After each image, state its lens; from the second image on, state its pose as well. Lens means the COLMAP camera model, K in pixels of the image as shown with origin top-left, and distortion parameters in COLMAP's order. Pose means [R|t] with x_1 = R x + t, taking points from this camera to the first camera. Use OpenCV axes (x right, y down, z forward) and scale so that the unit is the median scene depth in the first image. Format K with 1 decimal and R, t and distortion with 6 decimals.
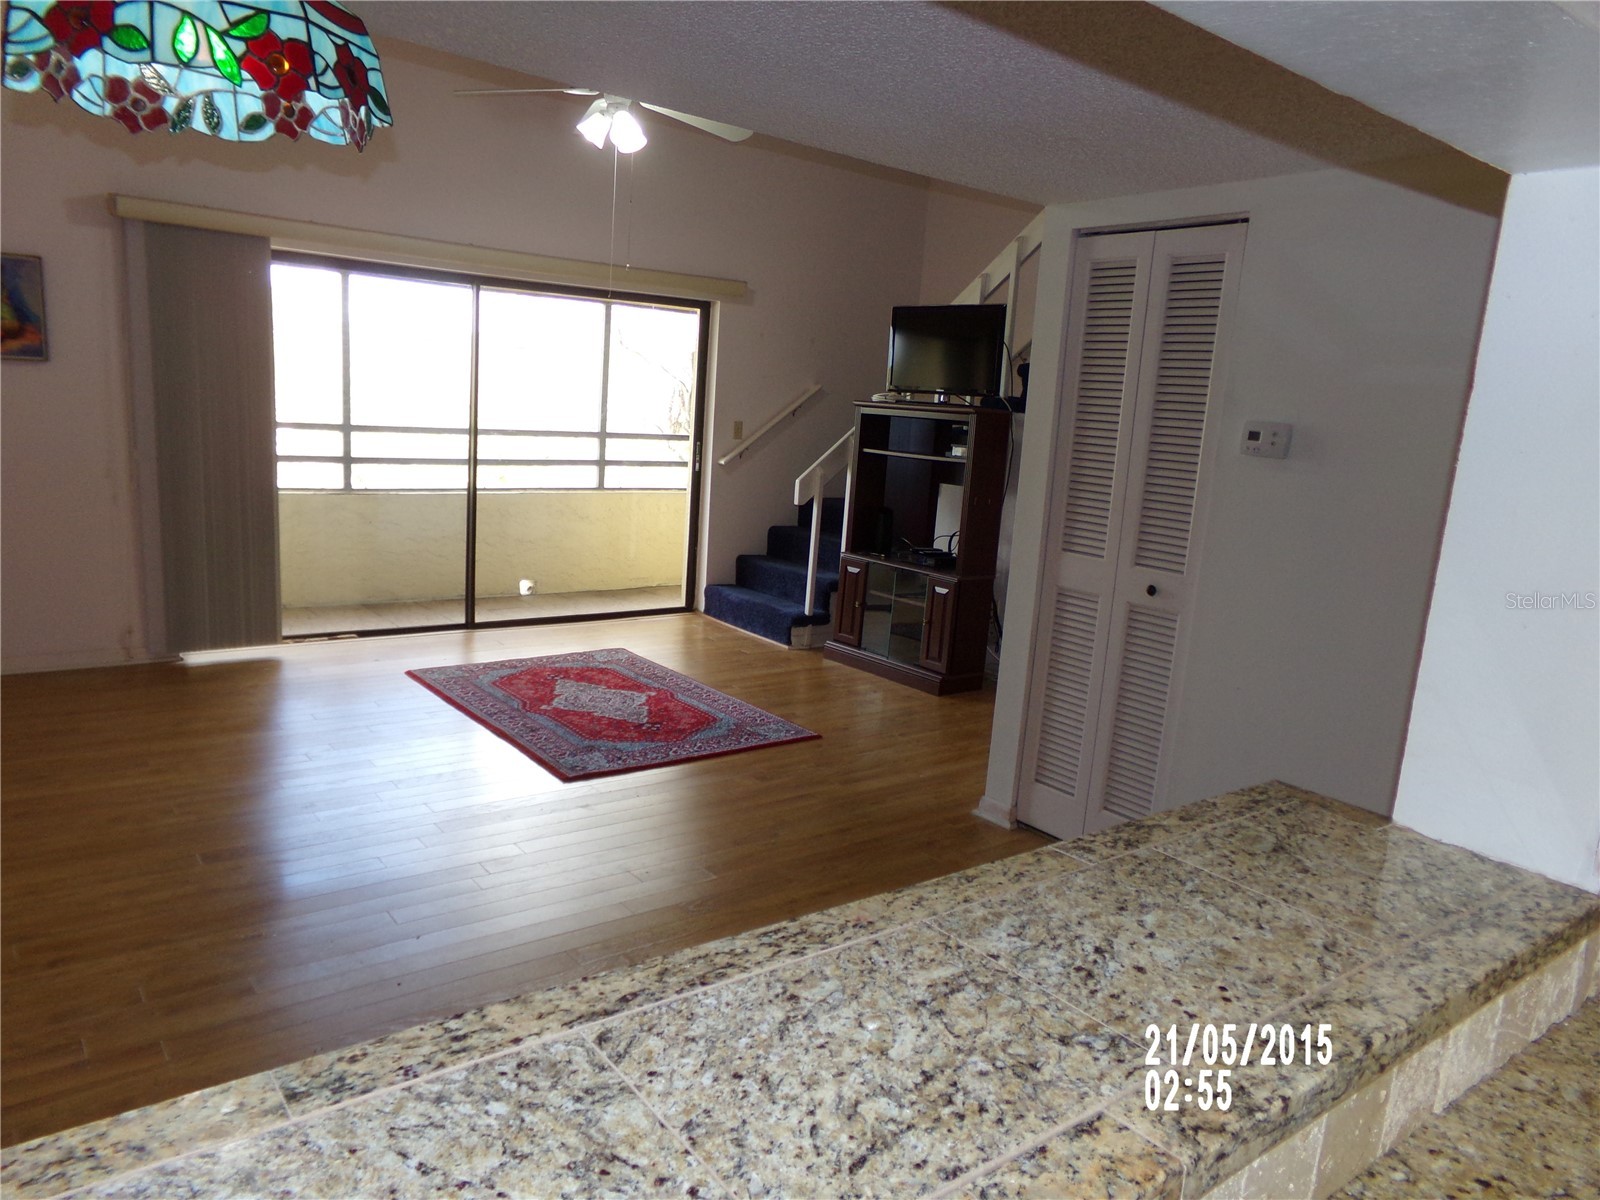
lens RADIAL K [[1114.5, 0, 787.3], [0, 1114.5, 594.6], [0, 0, 1]] dist [0.007836, 0.012519]
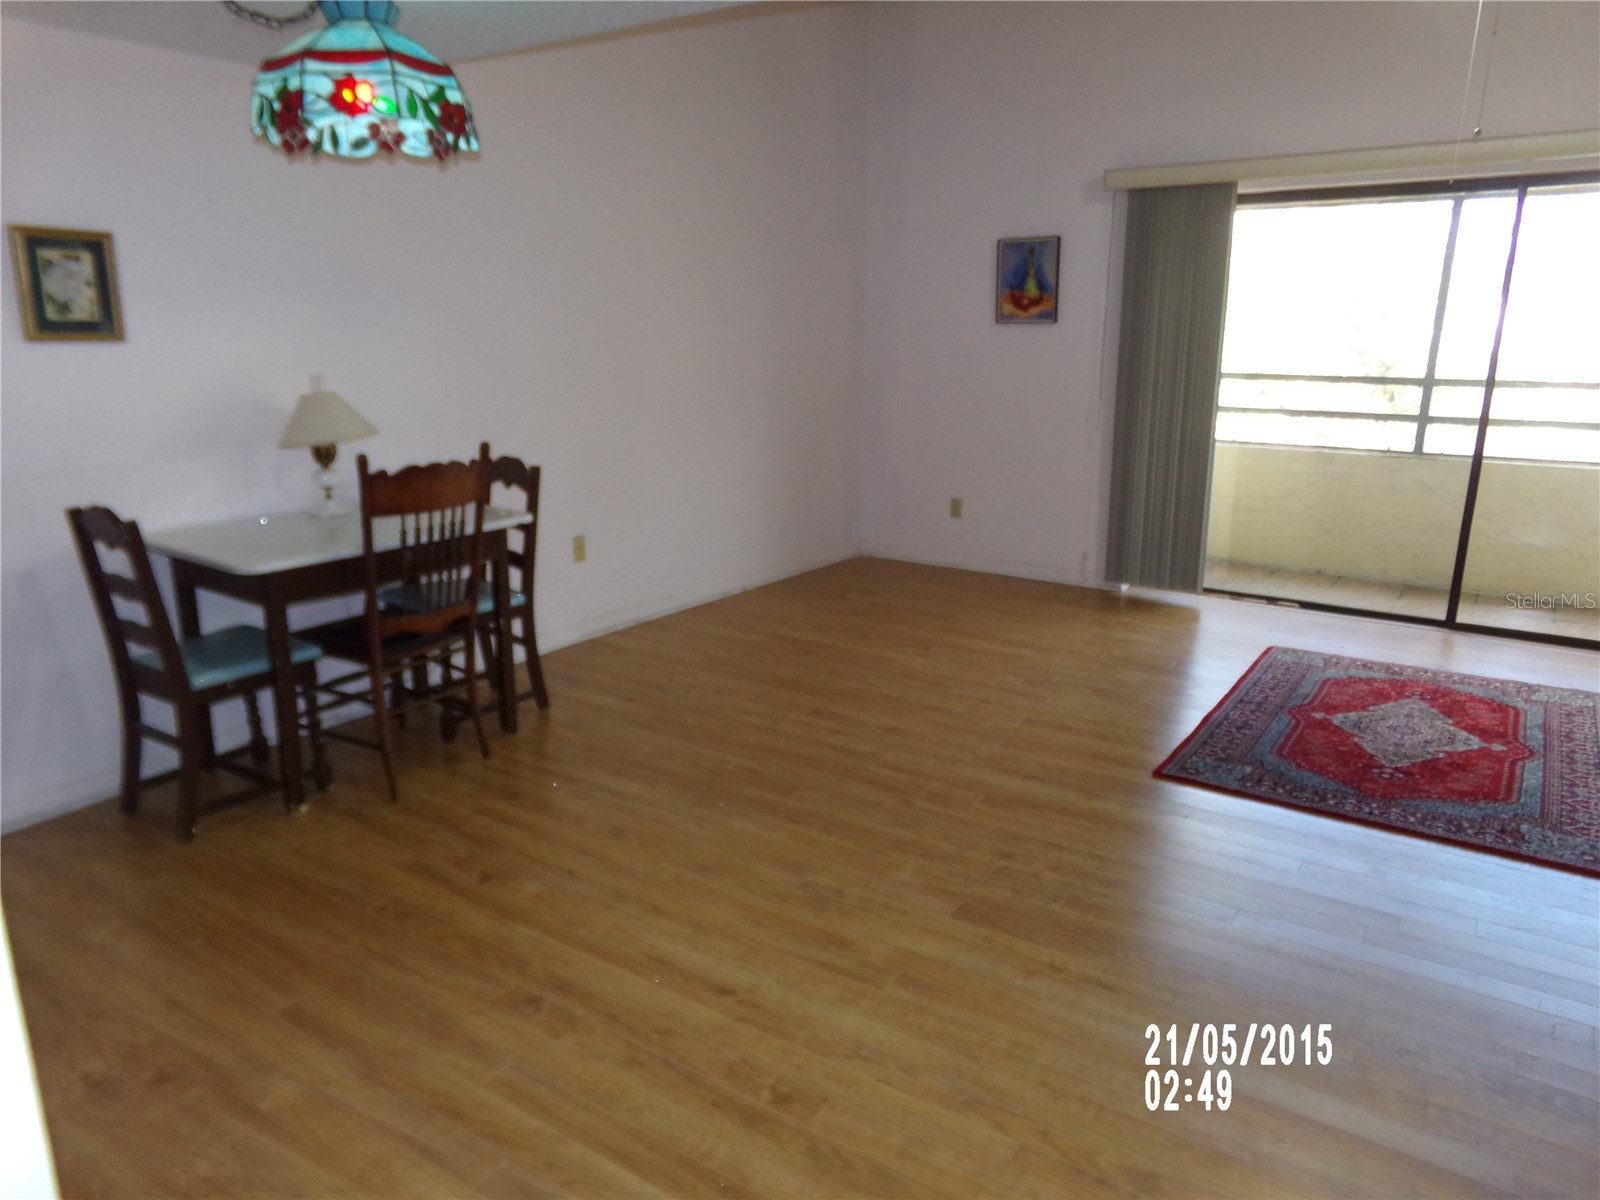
lens RADIAL K [[1114.5, 0, 790.7], [0, 1114.5, 611.6], [0, 0, 1]] dist [0.007836, 0.012519]
pose [[0.334215, 0.186761, -0.923808, 0.376254], [-0.149953, 0.978222, 0.143512, -0.032017], [0.930492, 0.090564, 0.354942, 0.312985]]
